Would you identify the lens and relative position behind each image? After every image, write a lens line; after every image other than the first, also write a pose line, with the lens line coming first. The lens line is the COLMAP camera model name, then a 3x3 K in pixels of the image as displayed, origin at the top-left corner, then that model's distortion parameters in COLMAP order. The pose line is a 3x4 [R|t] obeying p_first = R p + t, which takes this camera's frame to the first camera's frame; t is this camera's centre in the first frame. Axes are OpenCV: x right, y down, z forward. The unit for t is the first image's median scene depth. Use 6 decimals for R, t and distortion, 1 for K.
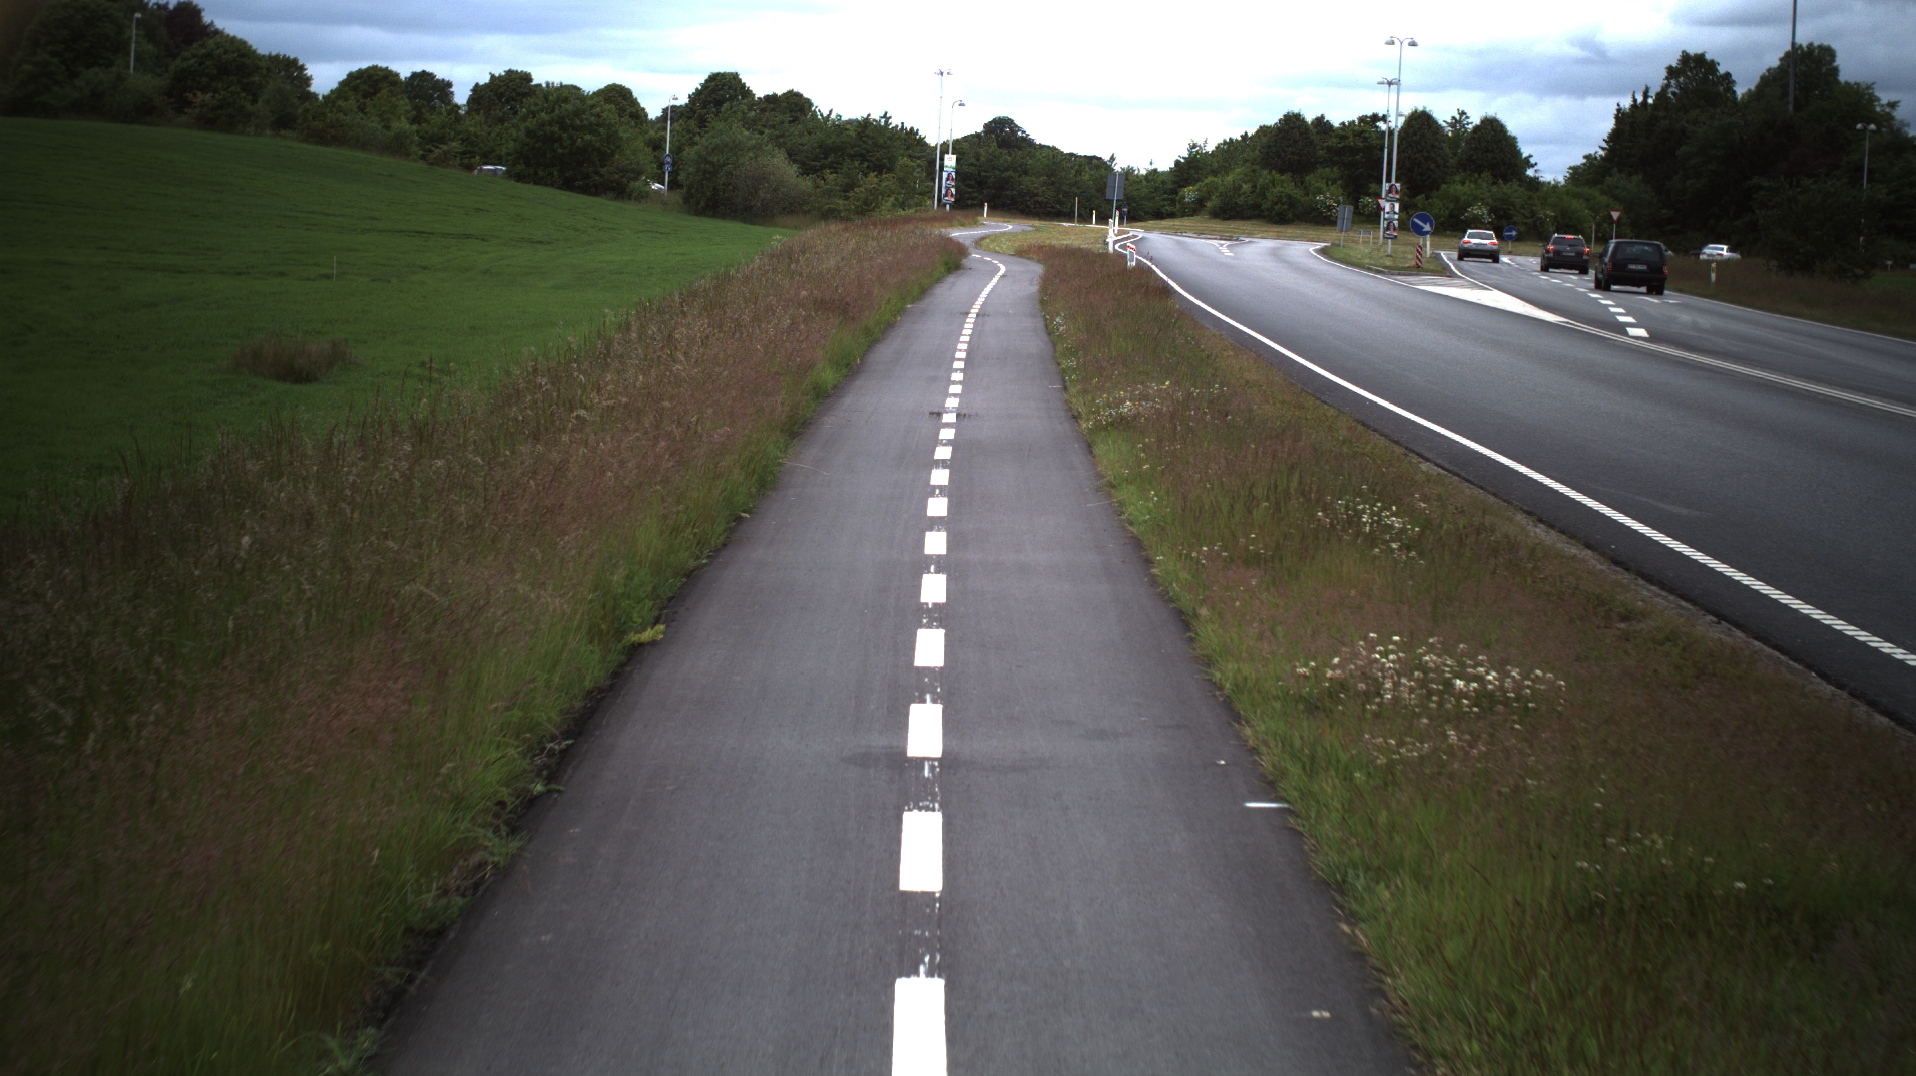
lens RADIAL K [[3458.2, 0, 958.0], [0, 3458.2, 538.0], [0, 0, 1]] dist [-0.284946, 0.283760]
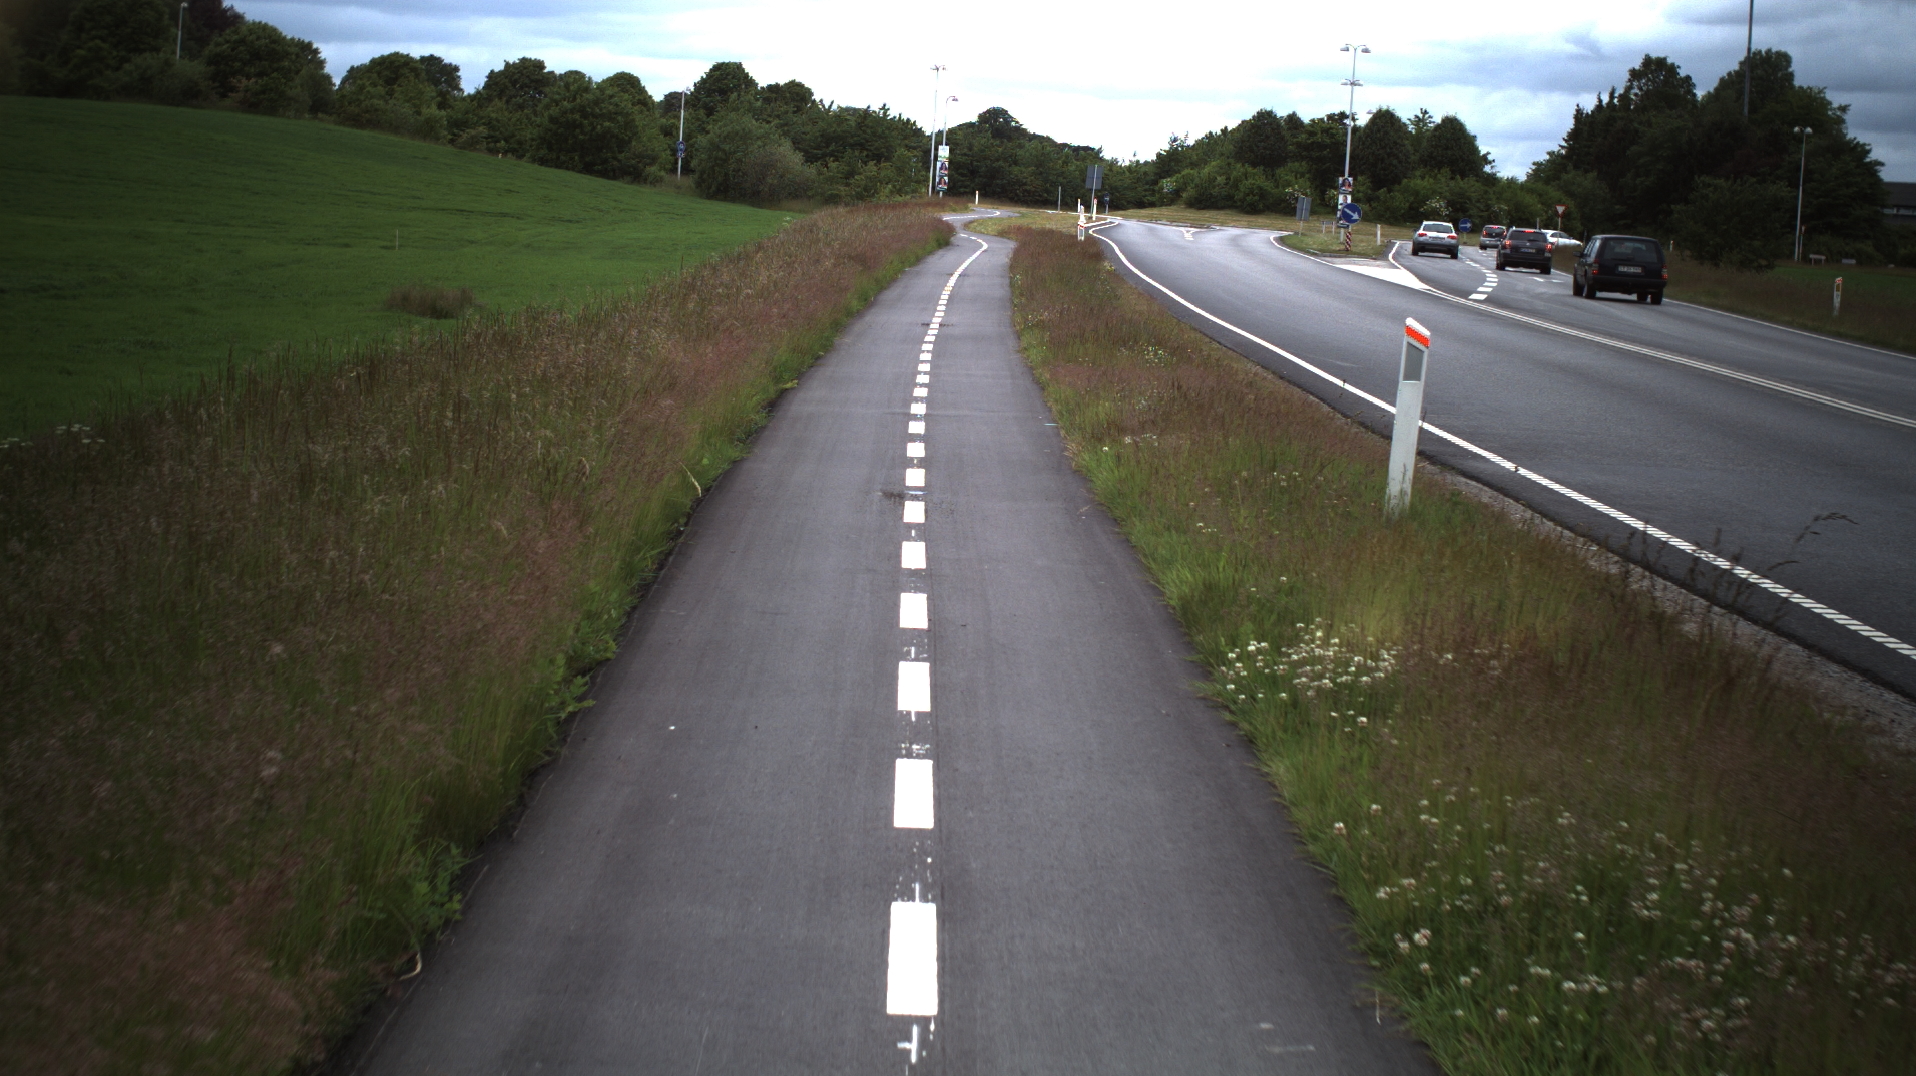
lens RADIAL K [[3458.2, 0, 958.0], [0, 3458.2, 538.0], [0, 0, 1]] dist [-0.284946, 0.283760]
pose [[0.999916, 0.012664, 0.002722, 0.000653], [-0.012673, 0.999914, 0.003384, 0.007194], [-0.002679, -0.003419, 0.999991, -0.072097]]
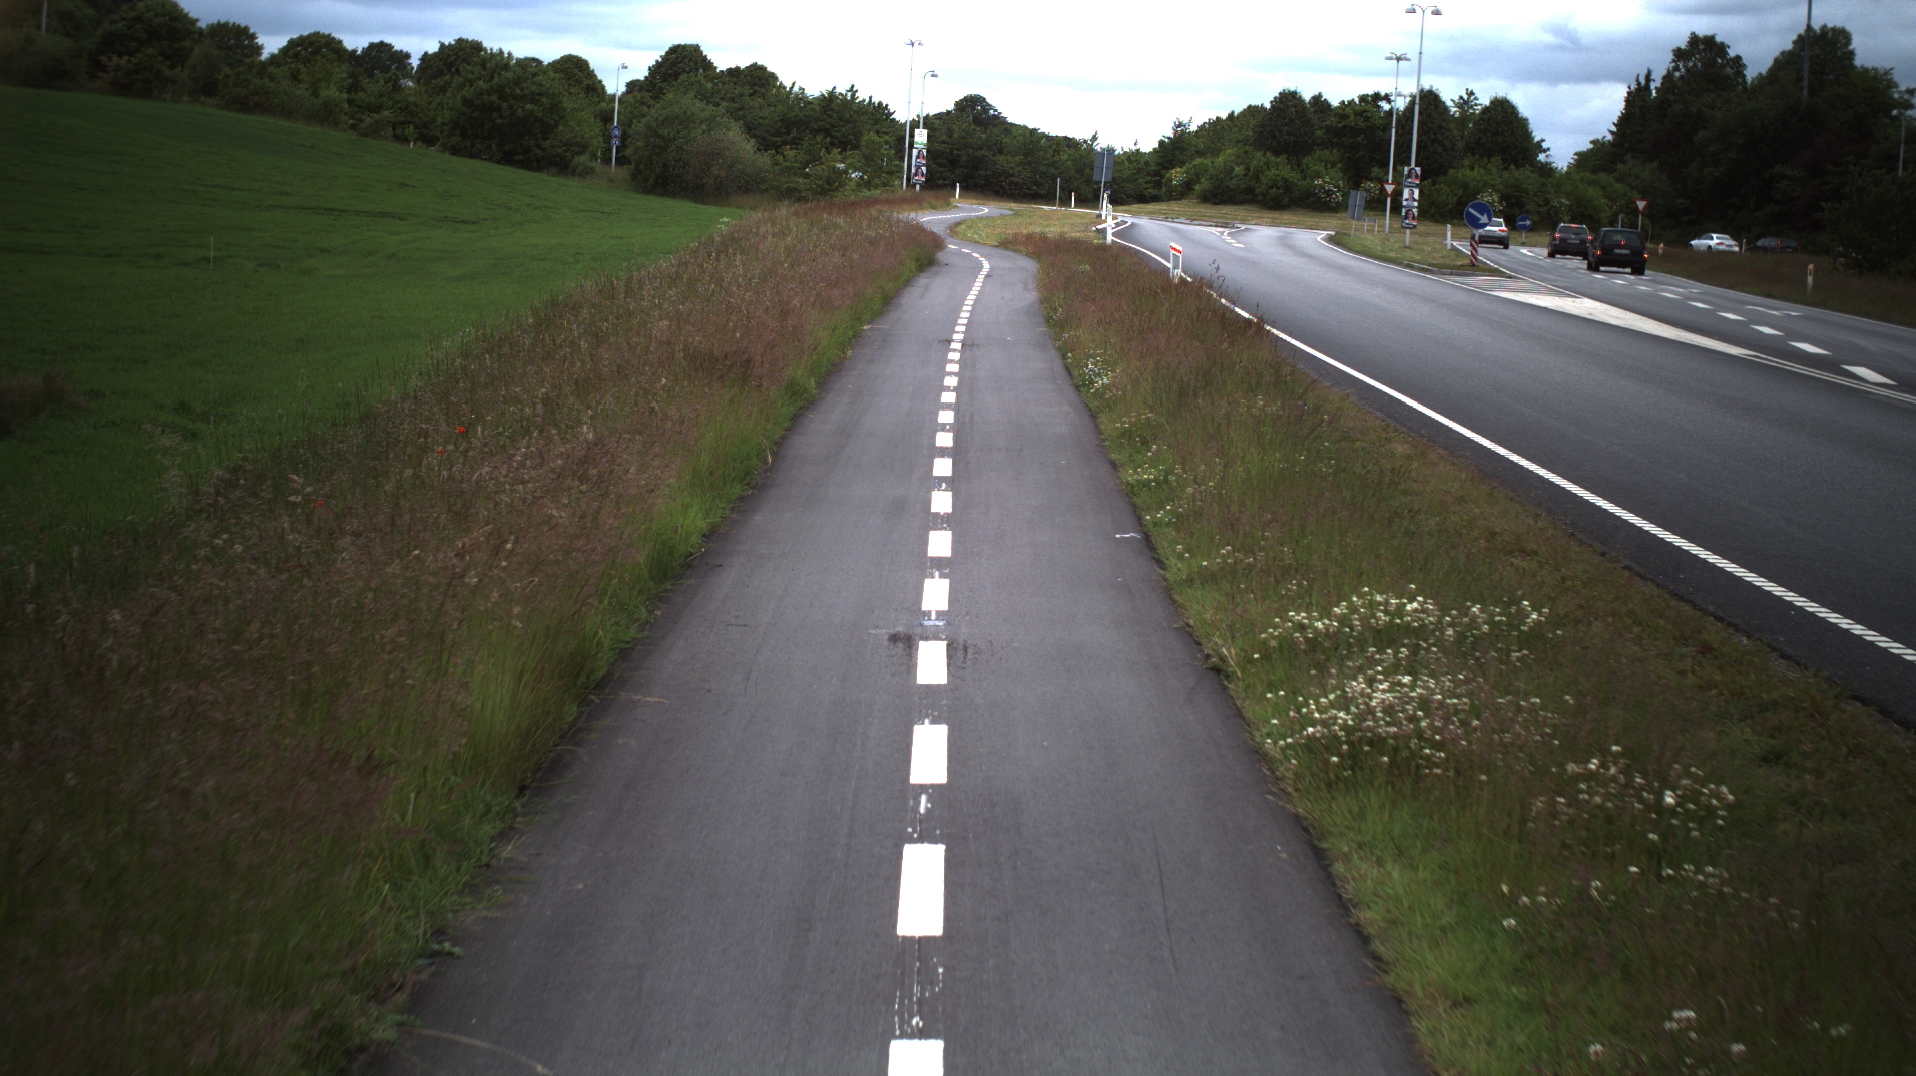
lens RADIAL K [[3458.2, 0, 958.0], [0, 3458.2, 538.0], [0, 0, 1]] dist [-0.284946, 0.283760]
pose [[0.999892, 0.010619, 0.010191, -0.000512], [-0.010678, 0.999926, 0.005764, -0.007111], [-0.010129, -0.005872, 0.999931, 0.072288]]
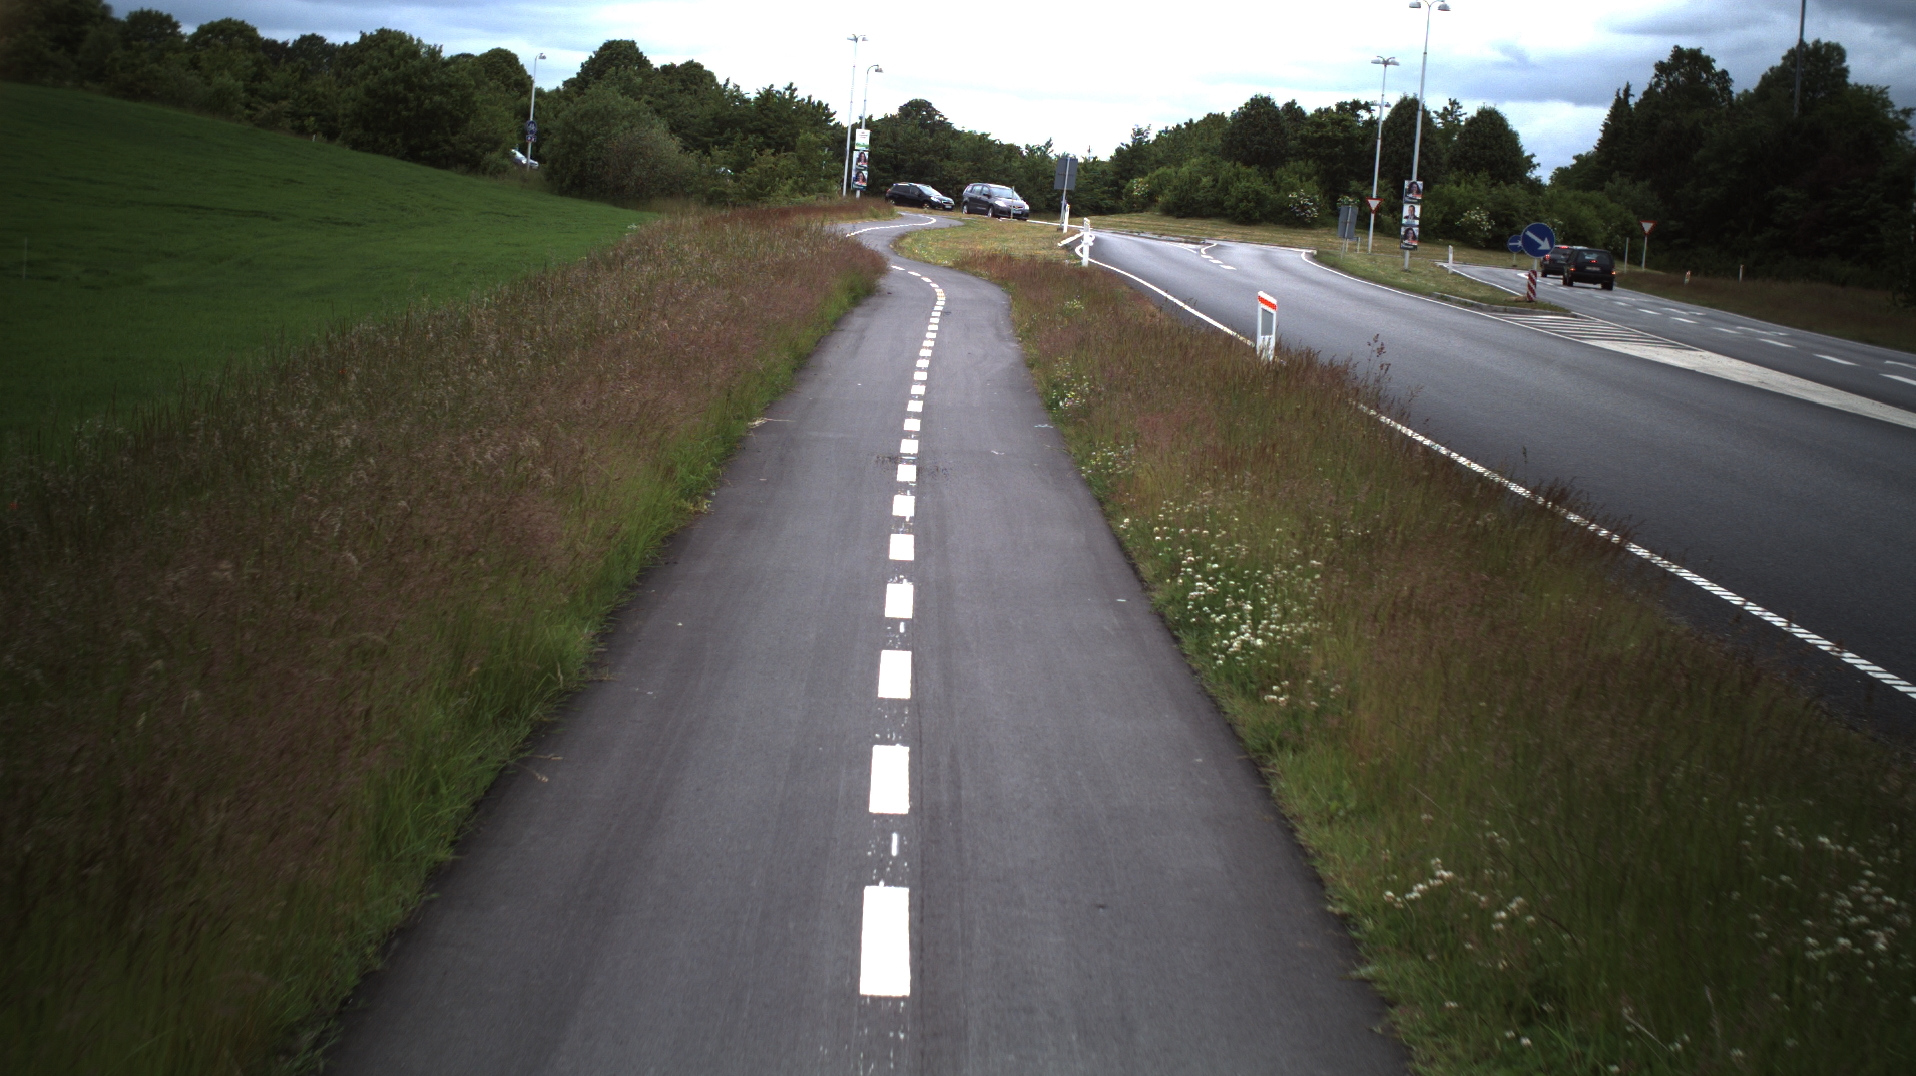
lens RADIAL K [[3458.2, 0, 958.0], [0, 3458.2, 538.0], [0, 0, 1]] dist [-0.284946, 0.283760]
pose [[0.999213, 0.027592, 0.028481, -0.000250], [-0.027696, 0.999611, 0.003252, -0.014034], [-0.028380, -0.004038, 0.999589, 0.144616]]
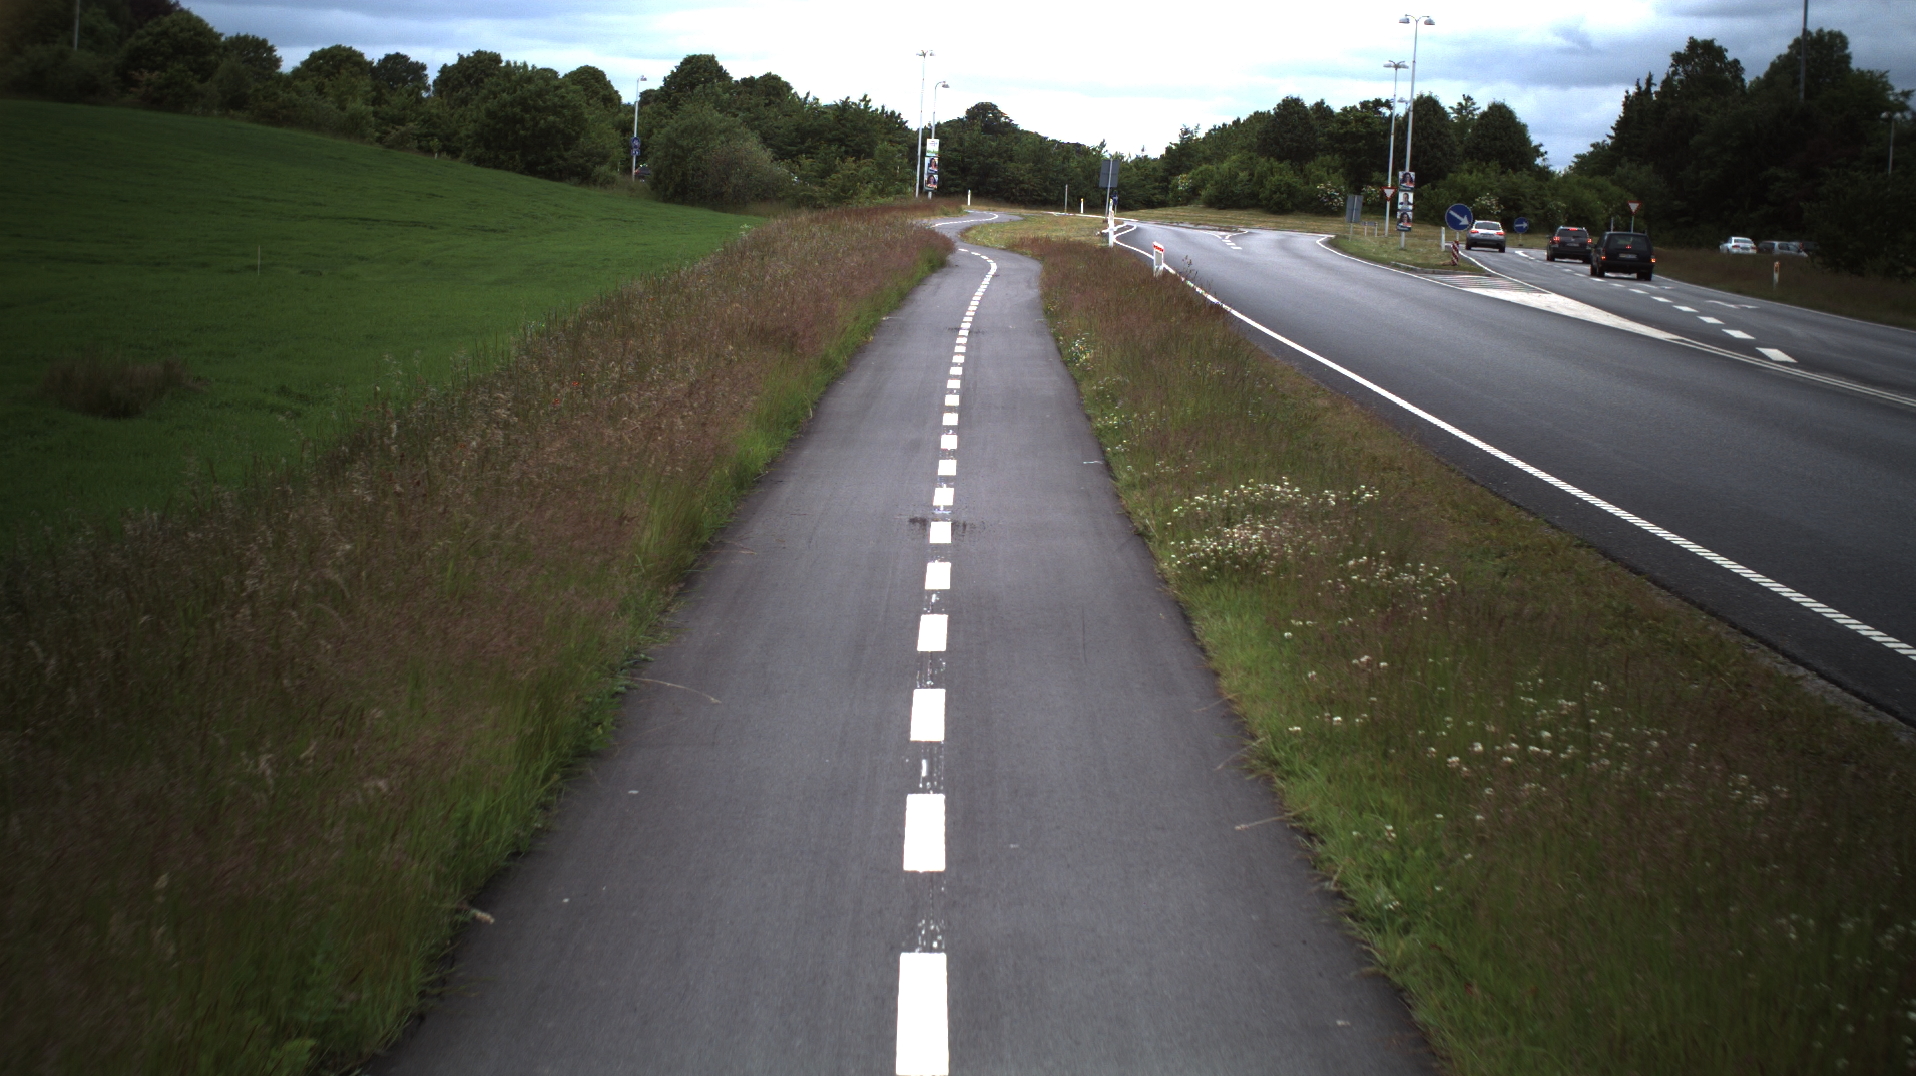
lens RADIAL K [[3458.2, 0, 958.0], [0, 3458.2, 538.0], [0, 0, 1]] dist [-0.284946, 0.283760]
pose [[0.999972, 0.004570, 0.005935, -0.000403], [-0.004592, 0.999982, 0.003783, -0.004800], [-0.005917, -0.003810, 0.999975, 0.048214]]
